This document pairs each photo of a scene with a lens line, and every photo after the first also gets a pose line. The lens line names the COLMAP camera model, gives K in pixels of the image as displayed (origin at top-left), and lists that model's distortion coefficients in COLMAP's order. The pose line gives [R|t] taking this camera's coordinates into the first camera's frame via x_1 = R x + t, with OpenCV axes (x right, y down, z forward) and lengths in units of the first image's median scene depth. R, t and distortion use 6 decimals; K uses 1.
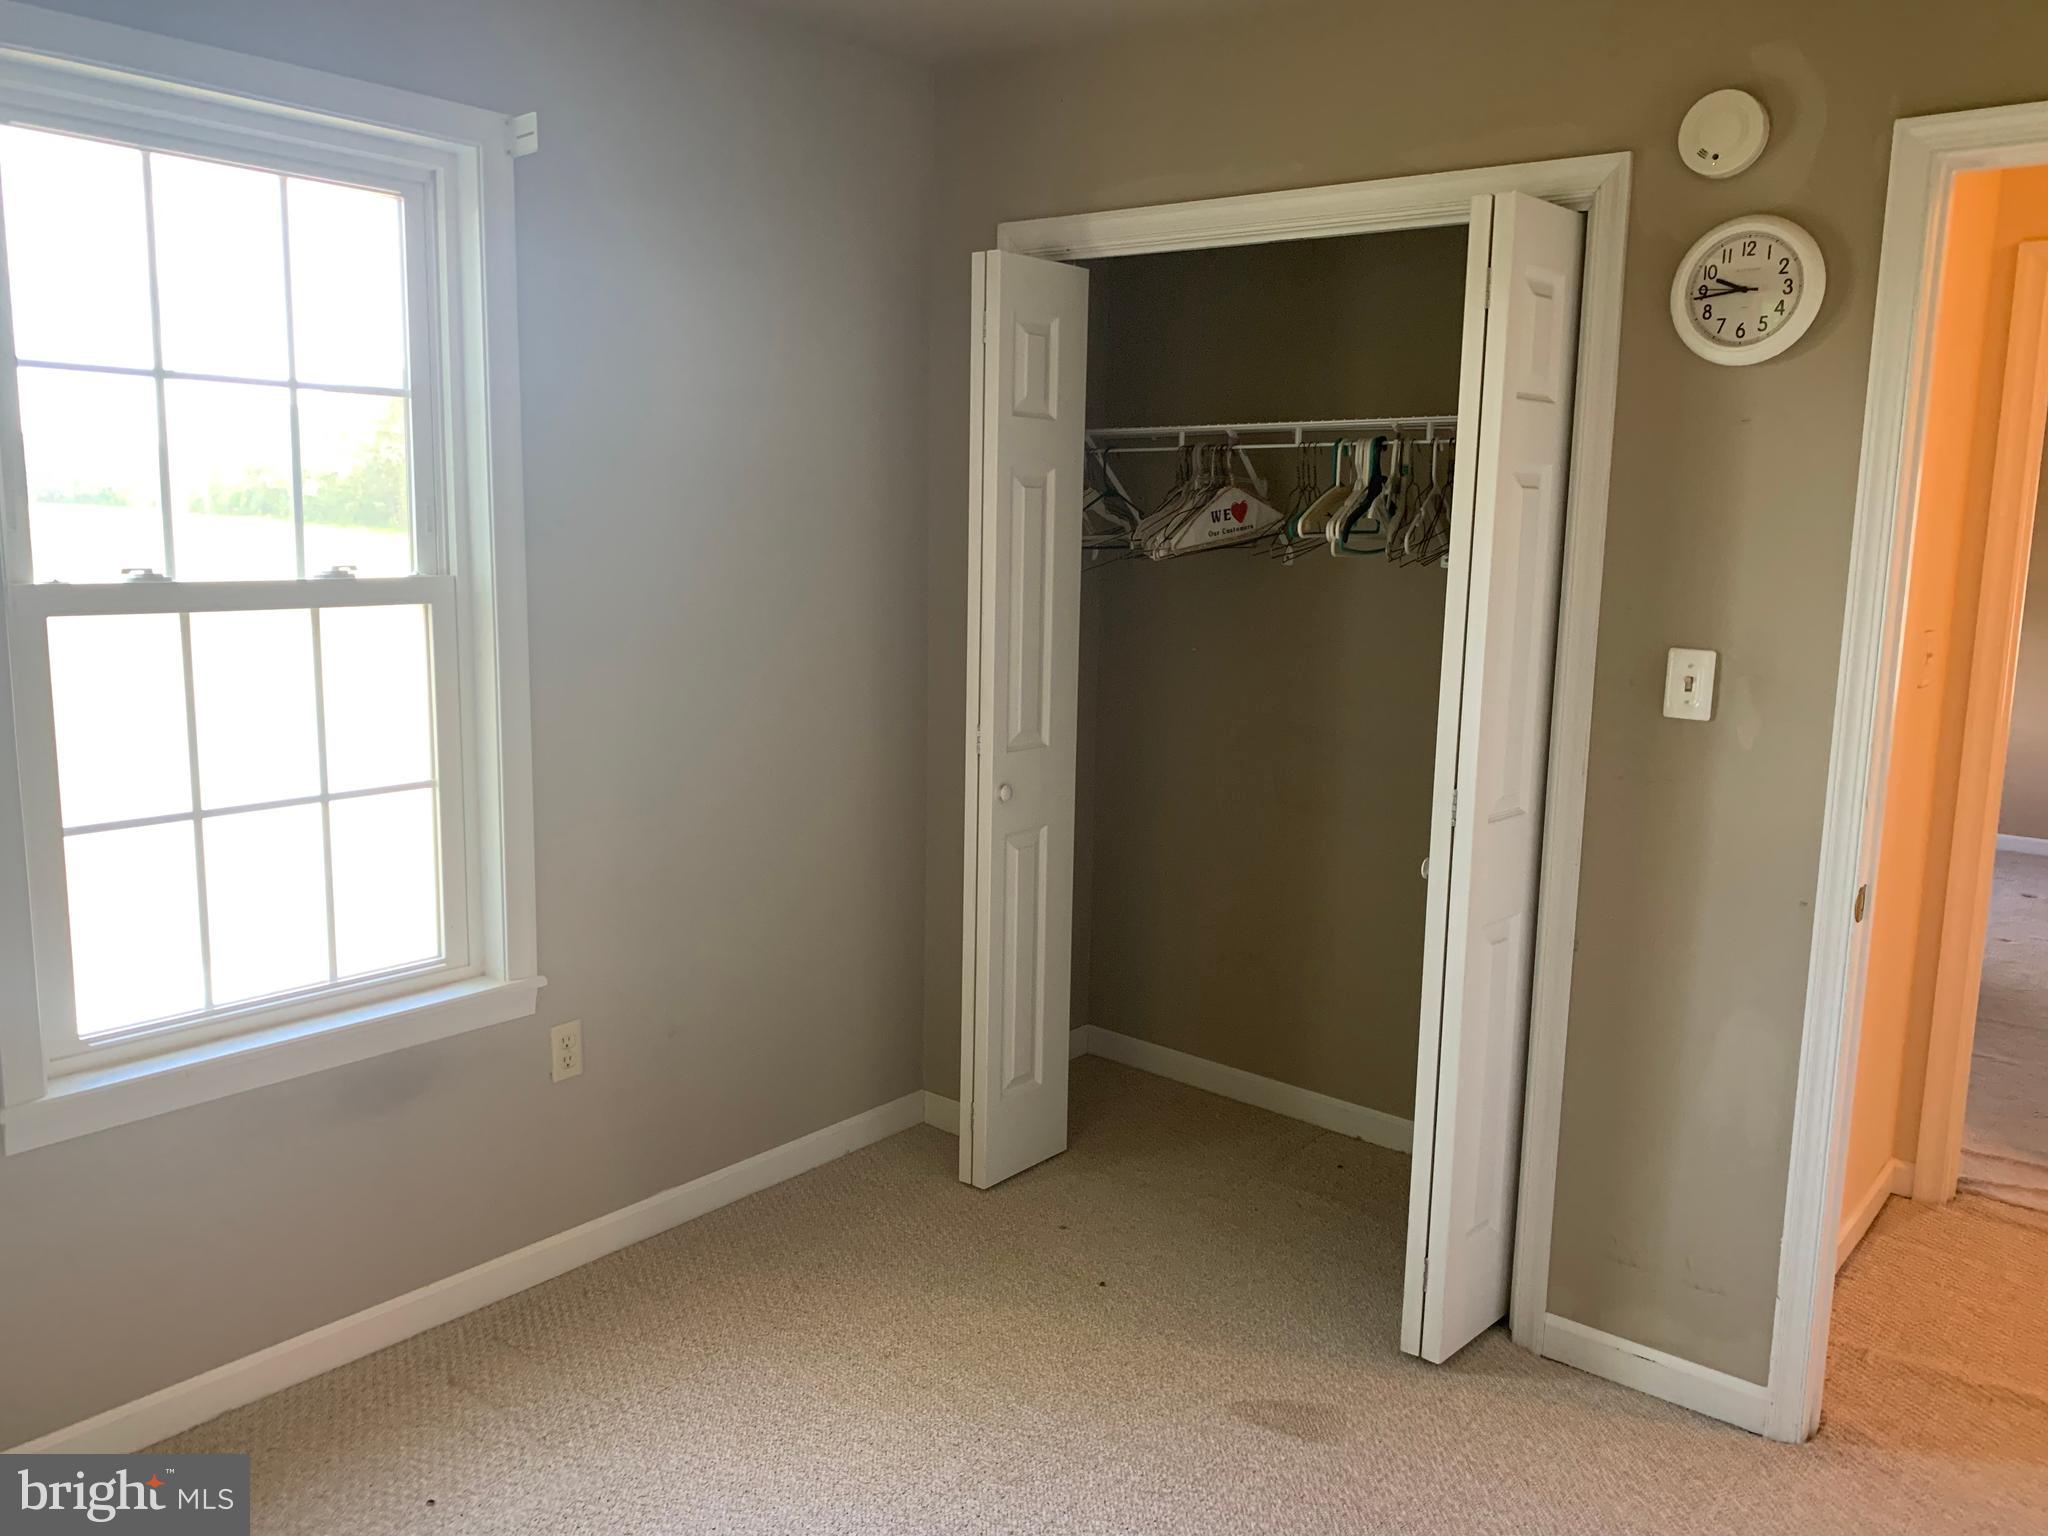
lens RADIAL K [[1558.0, 0, 1026.1], [0, 1558.0, 771.2], [0, 0, 1]] dist [0.019898, -0.027669]
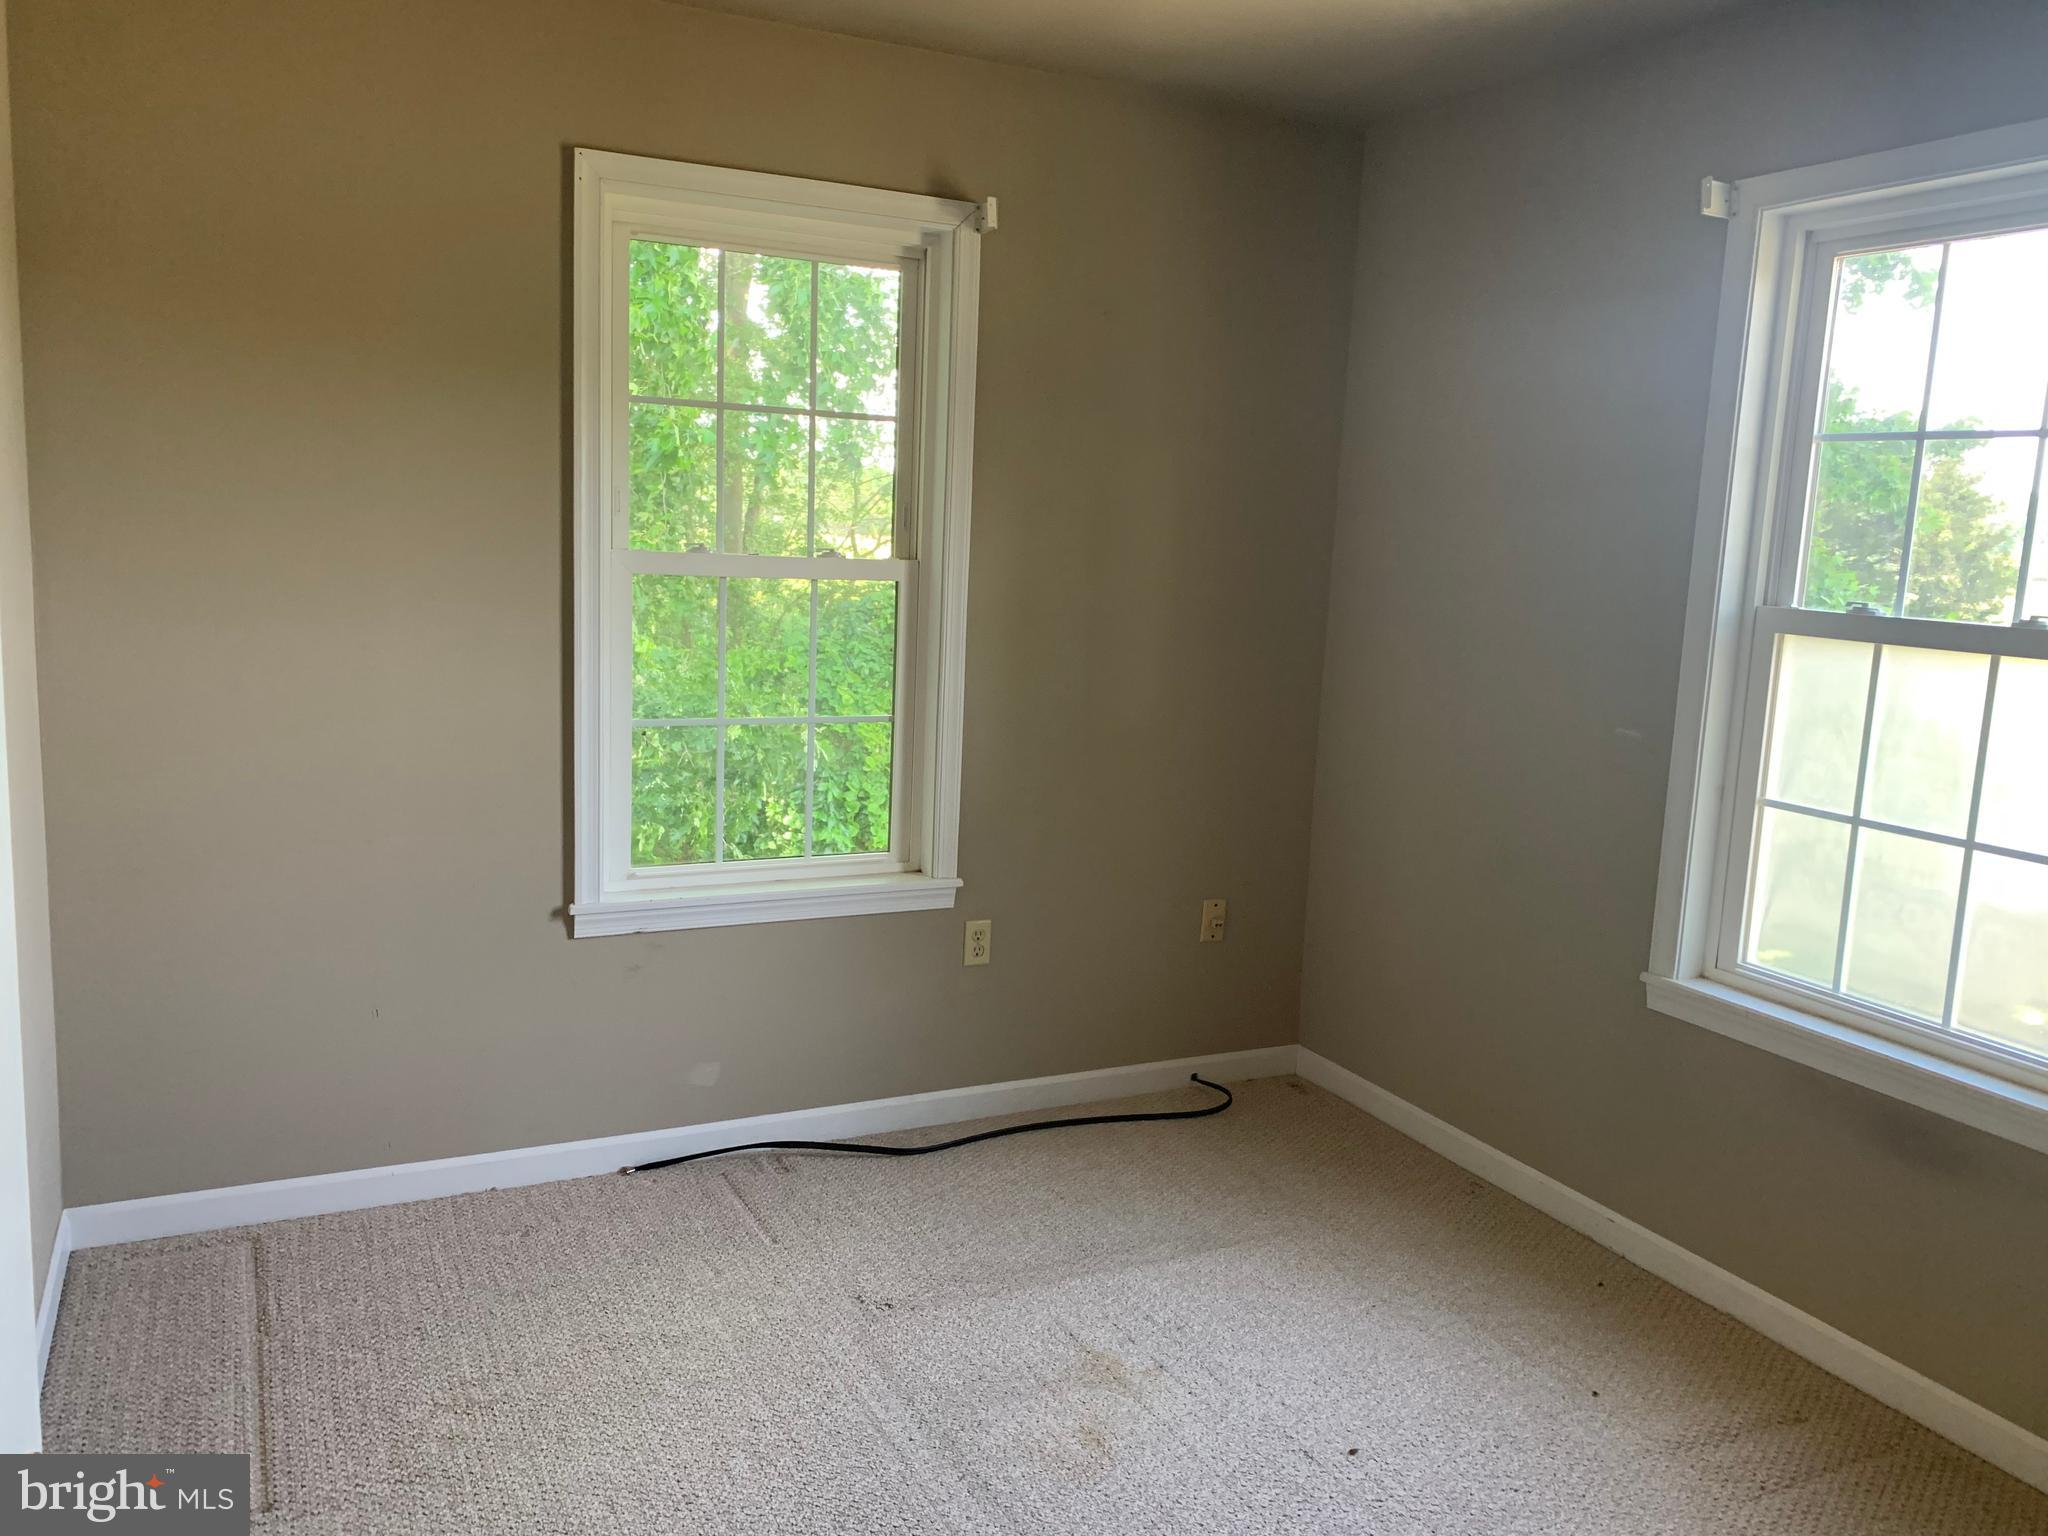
lens RADIAL K [[1558.0, 0, 1025.6], [0, 1558.0, 761.6], [0, 0, 1]] dist [0.019898, -0.027669]
pose [[-0.425731, 0.113175, -0.897744, 0.710574], [-0.188557, 0.959270, 0.210350, -0.133095], [0.884985, 0.258829, -0.387051, 0.858229]]
